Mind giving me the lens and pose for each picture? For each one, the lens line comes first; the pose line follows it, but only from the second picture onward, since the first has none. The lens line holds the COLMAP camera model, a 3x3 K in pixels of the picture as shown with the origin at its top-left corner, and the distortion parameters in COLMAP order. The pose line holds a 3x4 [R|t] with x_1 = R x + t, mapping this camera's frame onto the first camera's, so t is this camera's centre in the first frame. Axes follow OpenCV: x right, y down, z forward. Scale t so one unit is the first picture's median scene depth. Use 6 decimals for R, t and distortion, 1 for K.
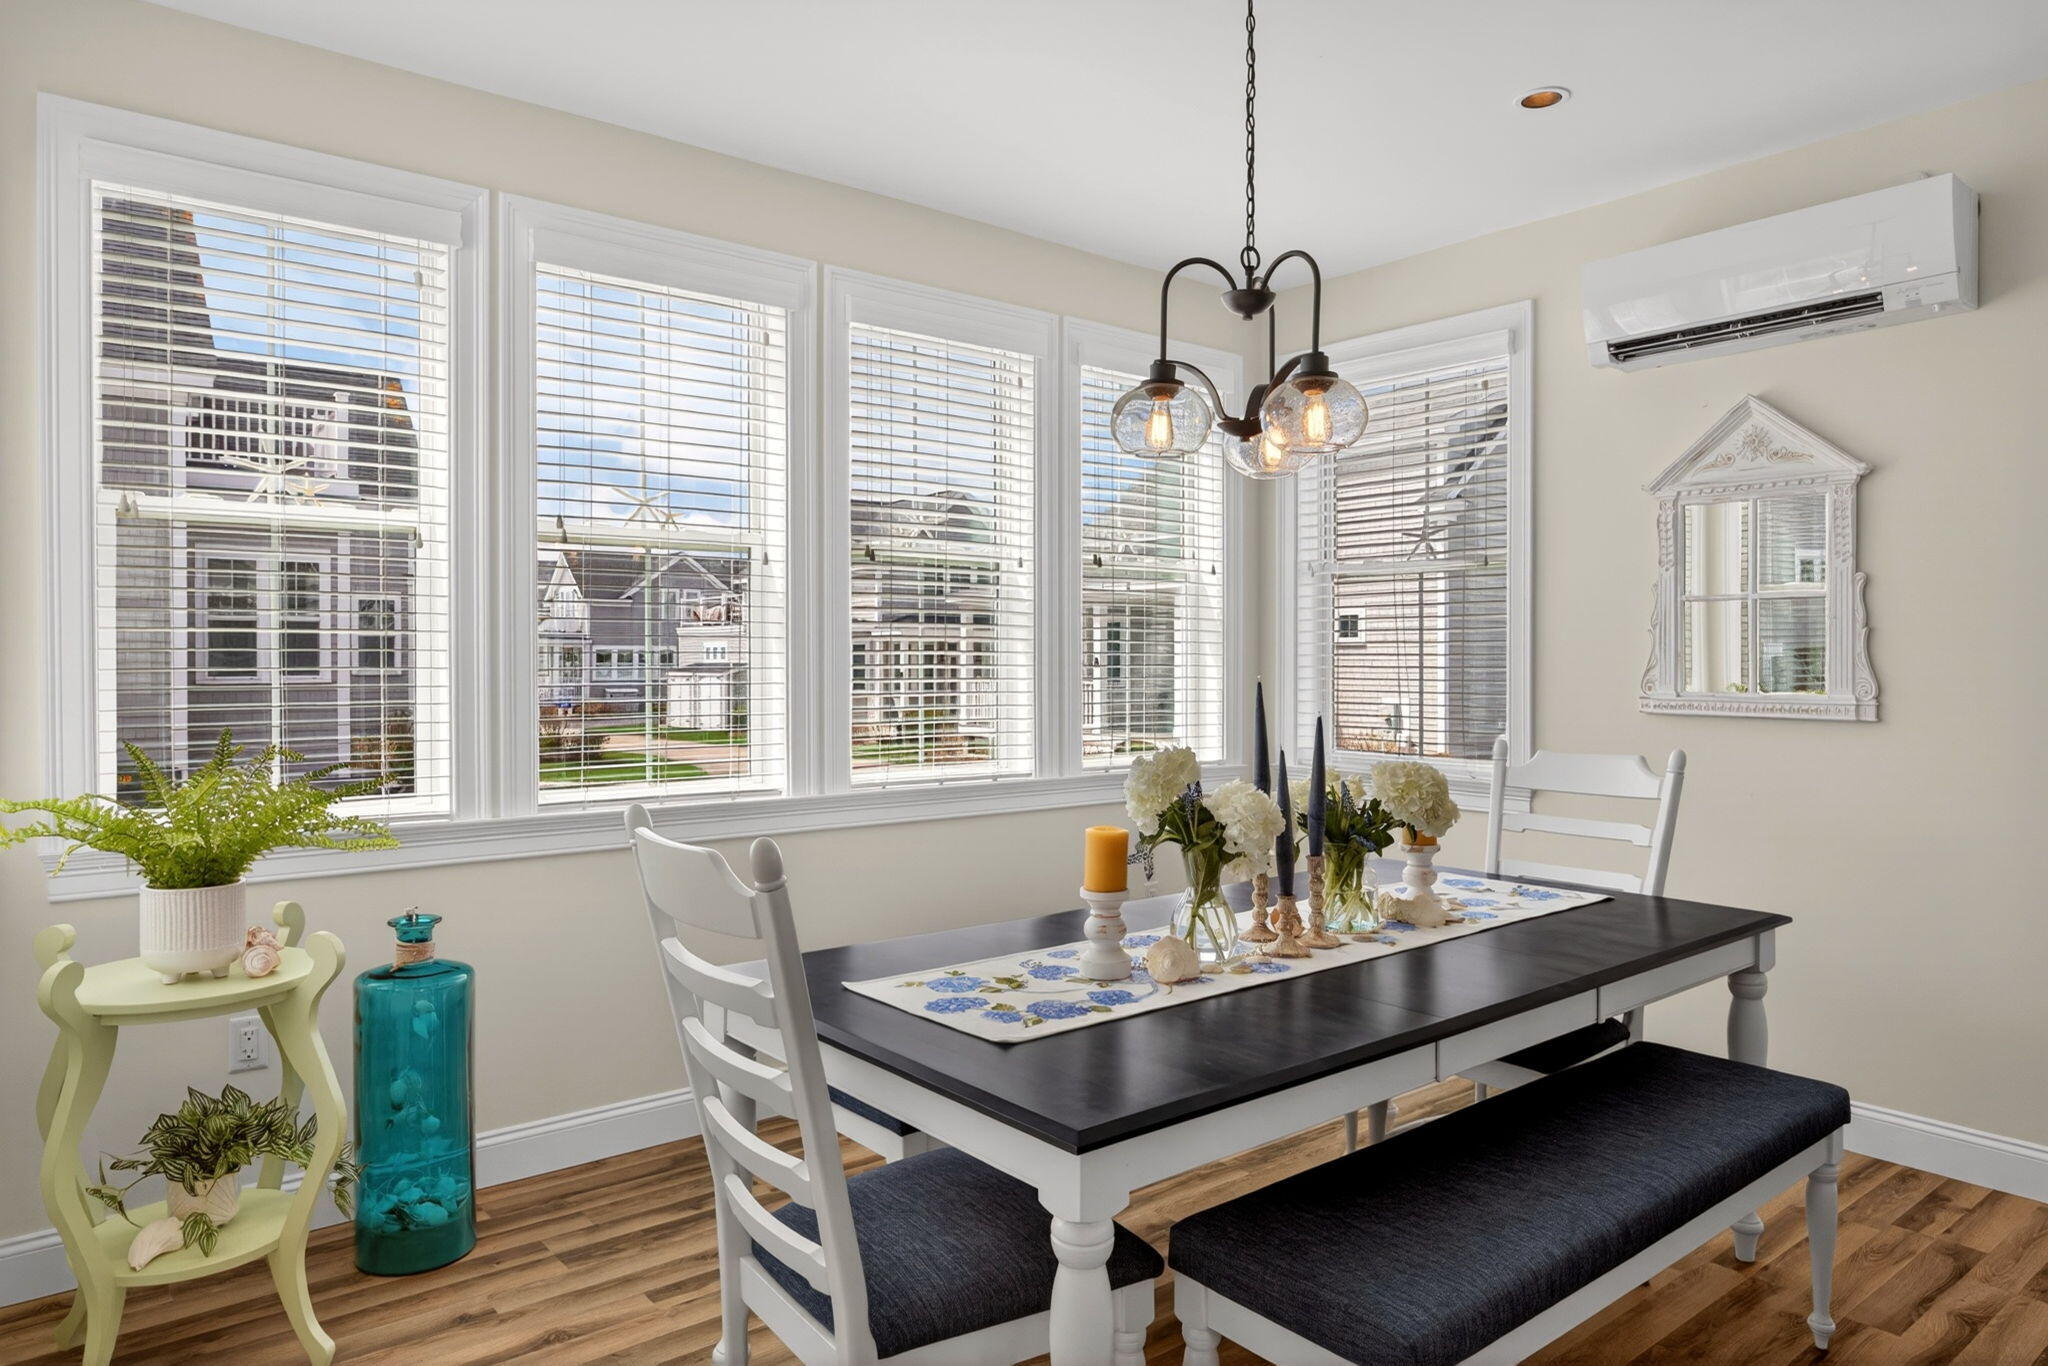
lens RADIAL K [[1318.1, 0, 1013.3], [0, 1318.1, 672.6], [0, 0, 1]] dist [0.000854, 0.002835]
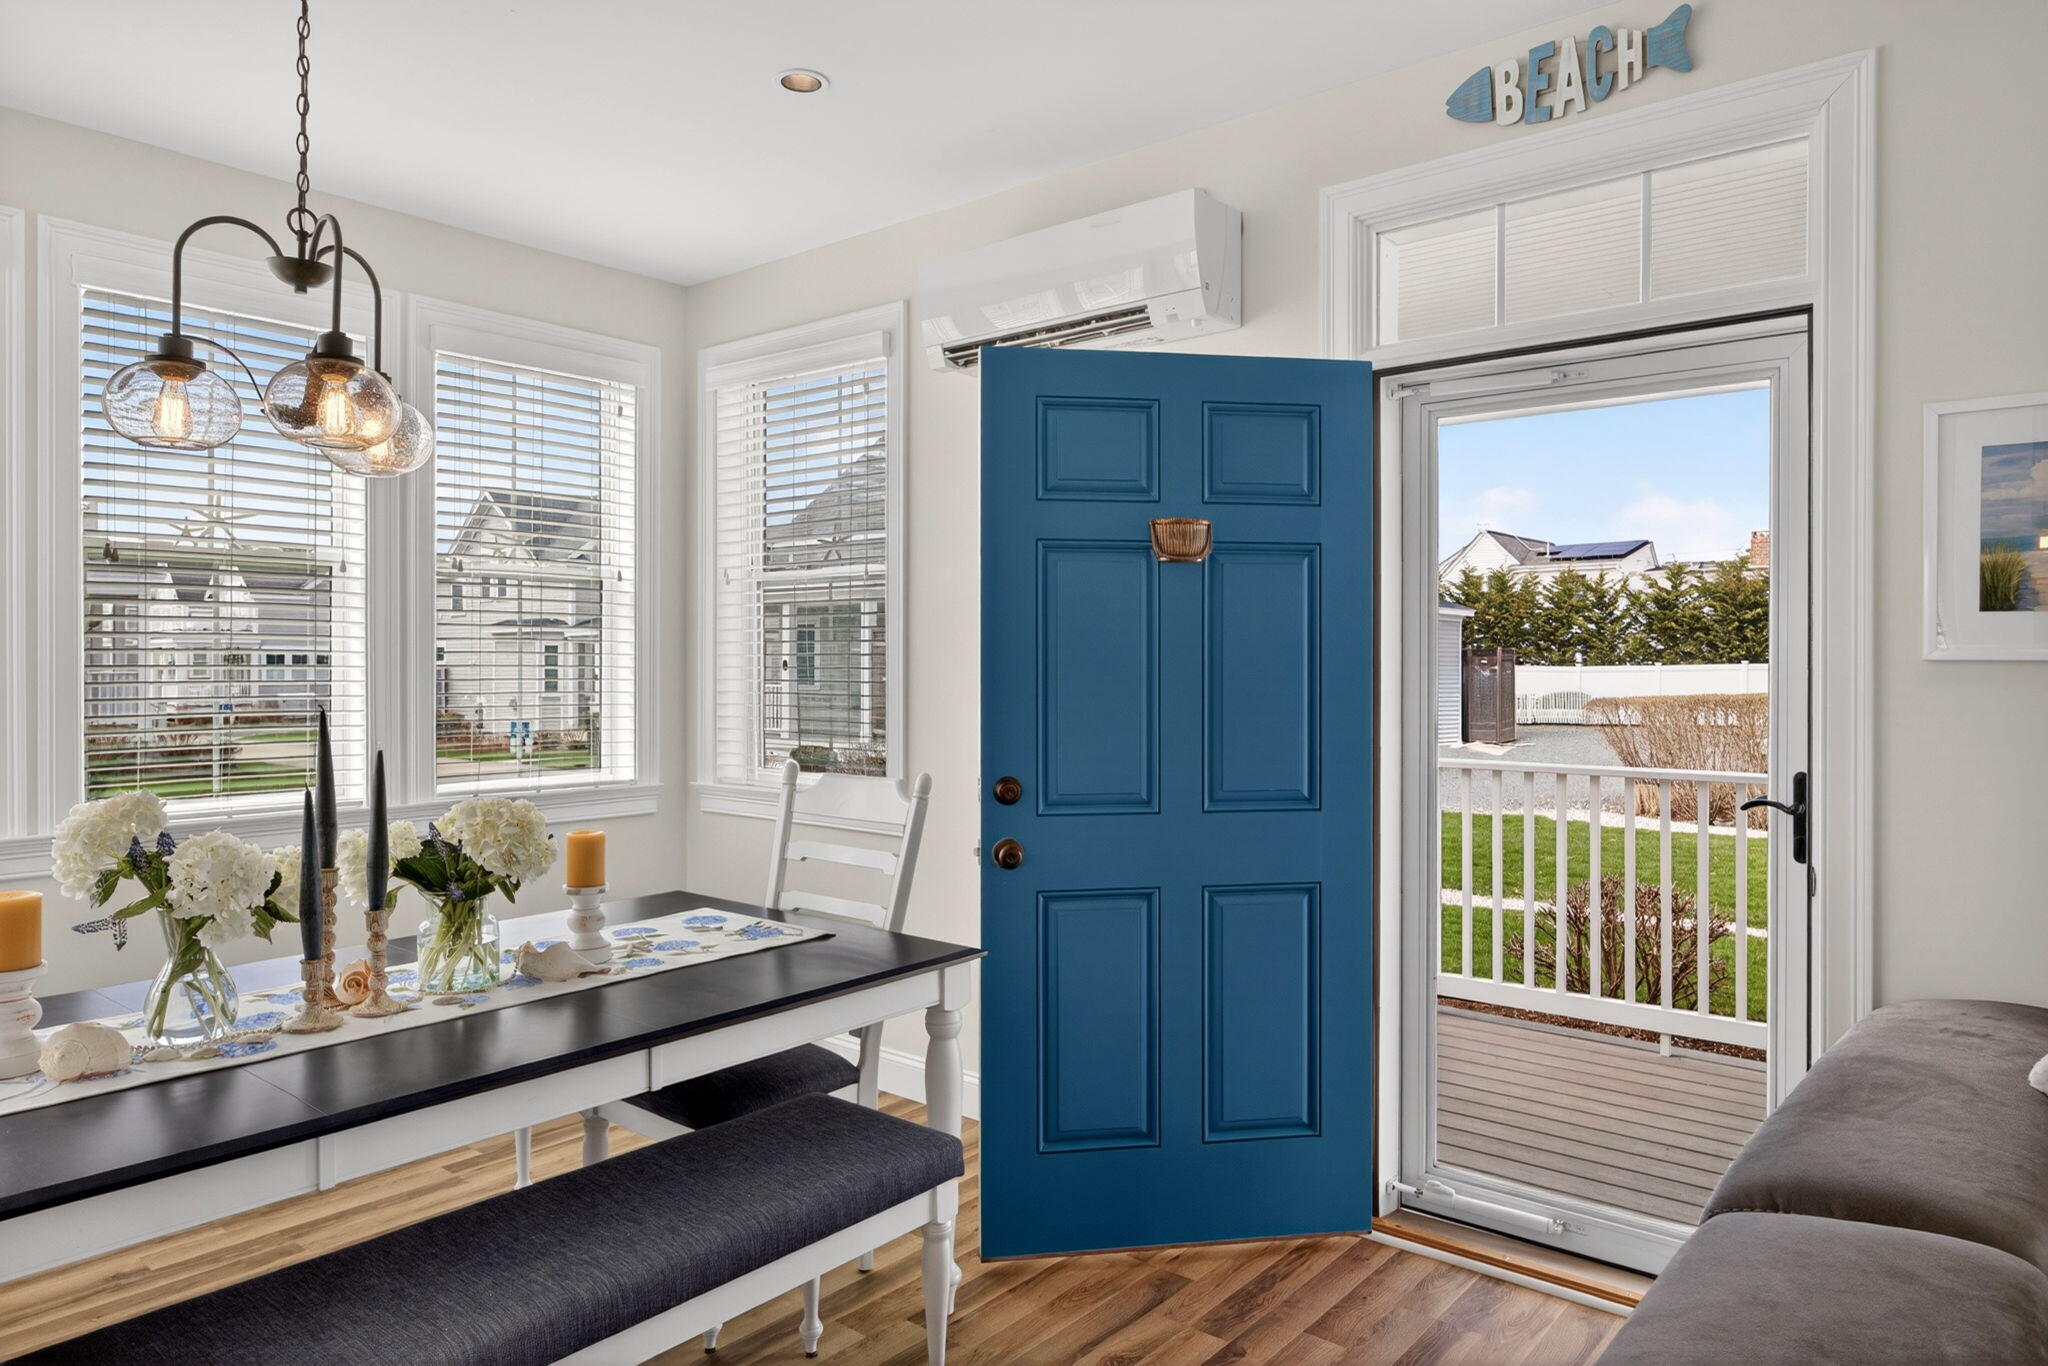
lens RADIAL K [[1318.1, 0, 1014.9], [0, 1318.1, 667.9], [0, 0, 1]] dist [0.000854, 0.002835]
pose [[0.982170, -0.002329, 0.187982, 0.320219], [0.002965, 0.999991, -0.003104, -0.011688], [-0.187973, 0.003606, 0.982168, 0.041321]]
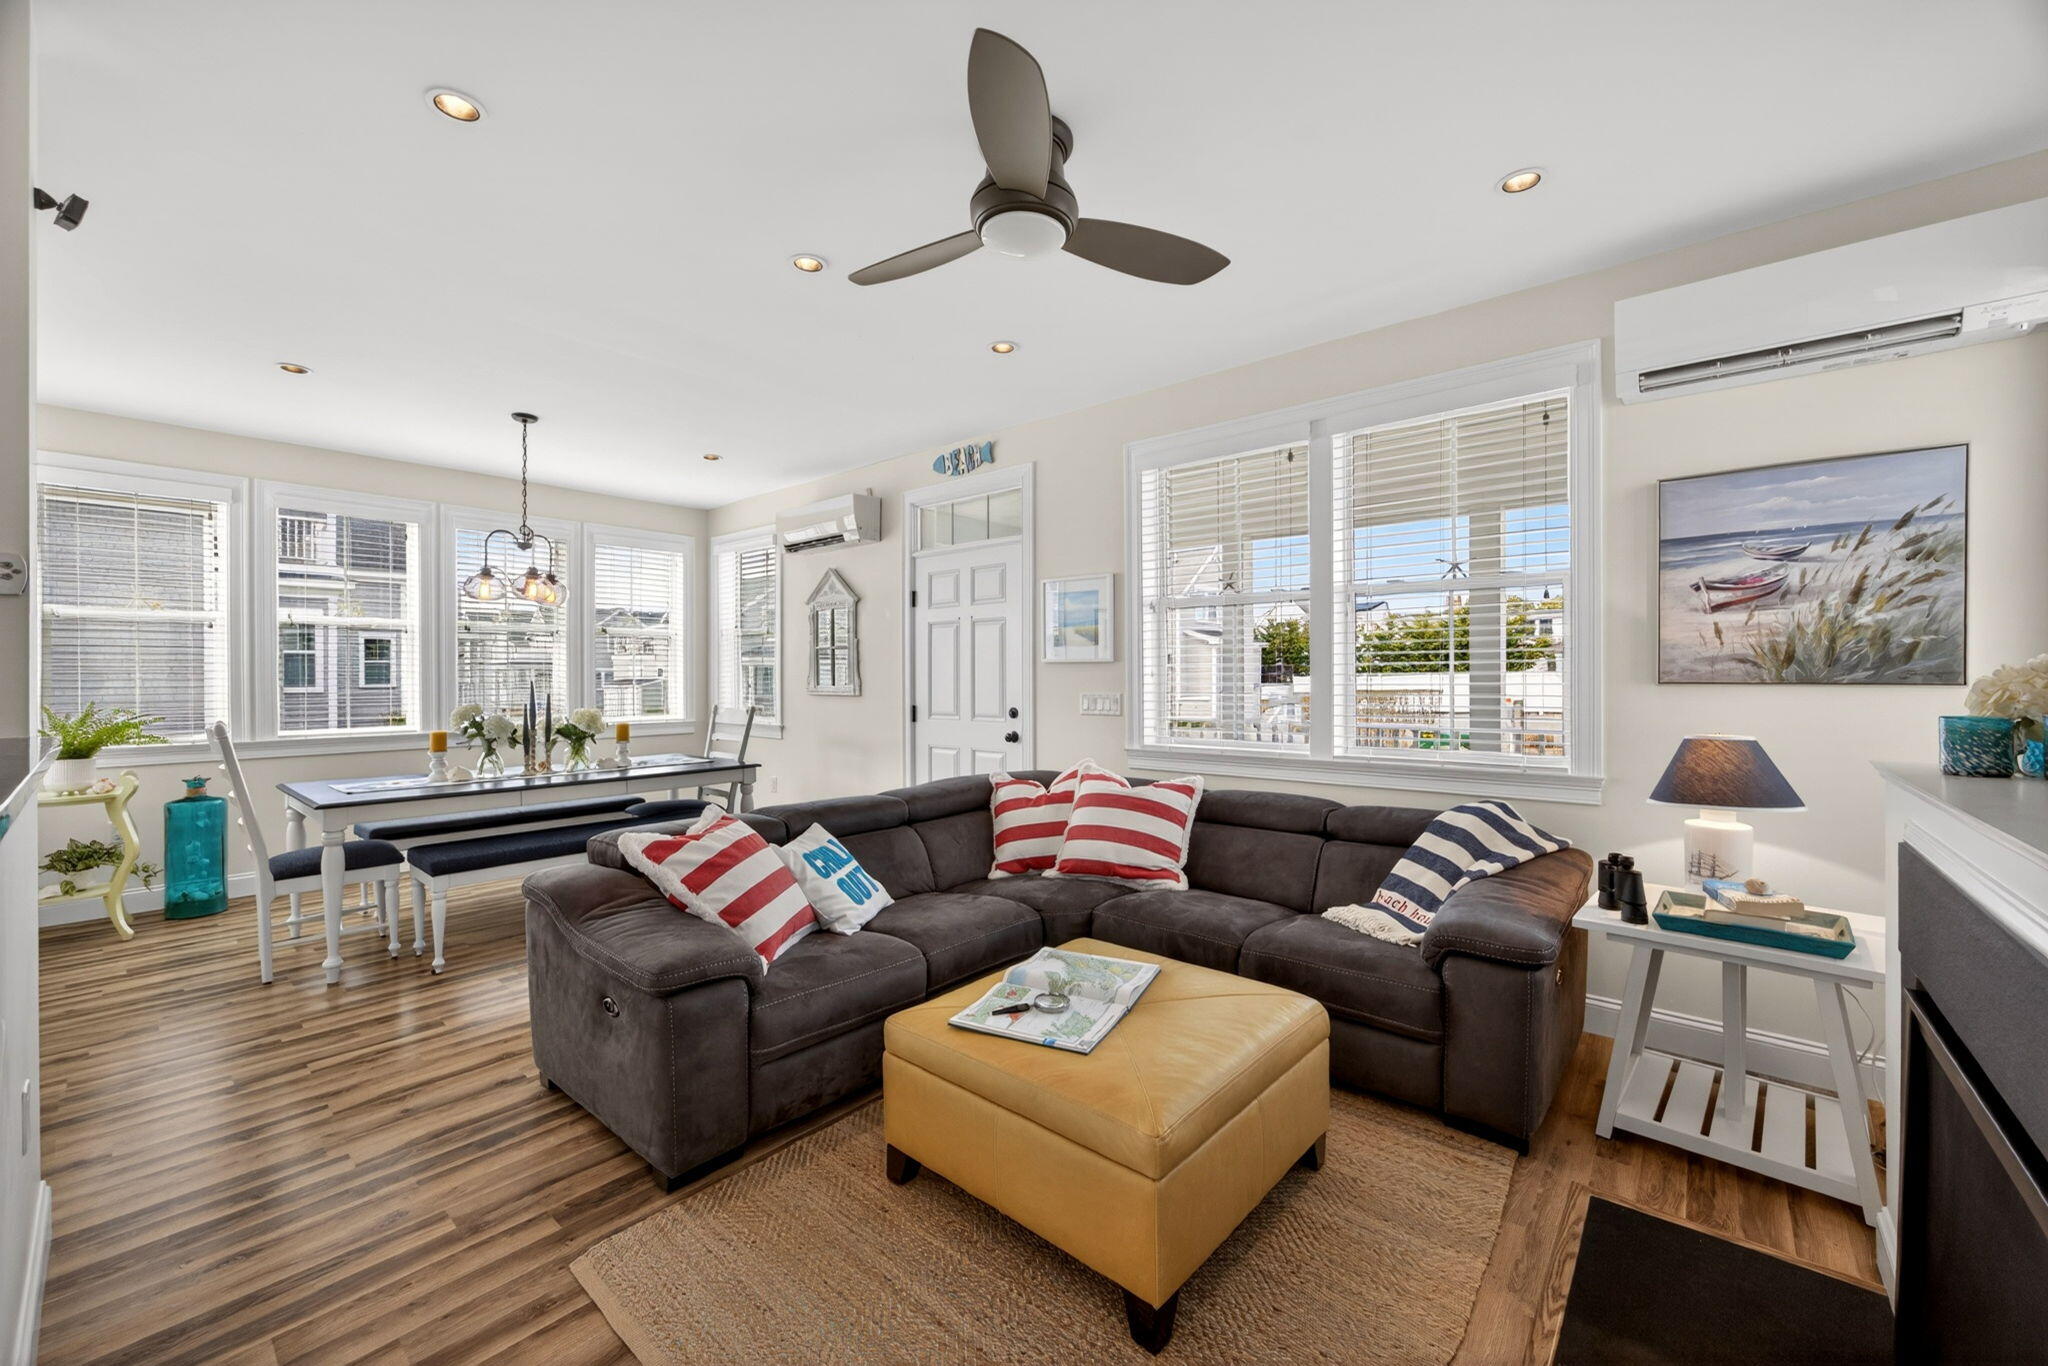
lens RADIAL K [[819.0, 0, 987.9], [0, 819.0, 678.0], [0, 0, 1]] dist [0.012916, 0.000341]
pose [[0.988750, -0.005518, 0.149474, 0.595822], [0.006477, 0.999961, -0.005931, 0.012061], [-0.149436, 0.006832, 0.988748, -0.581056]]
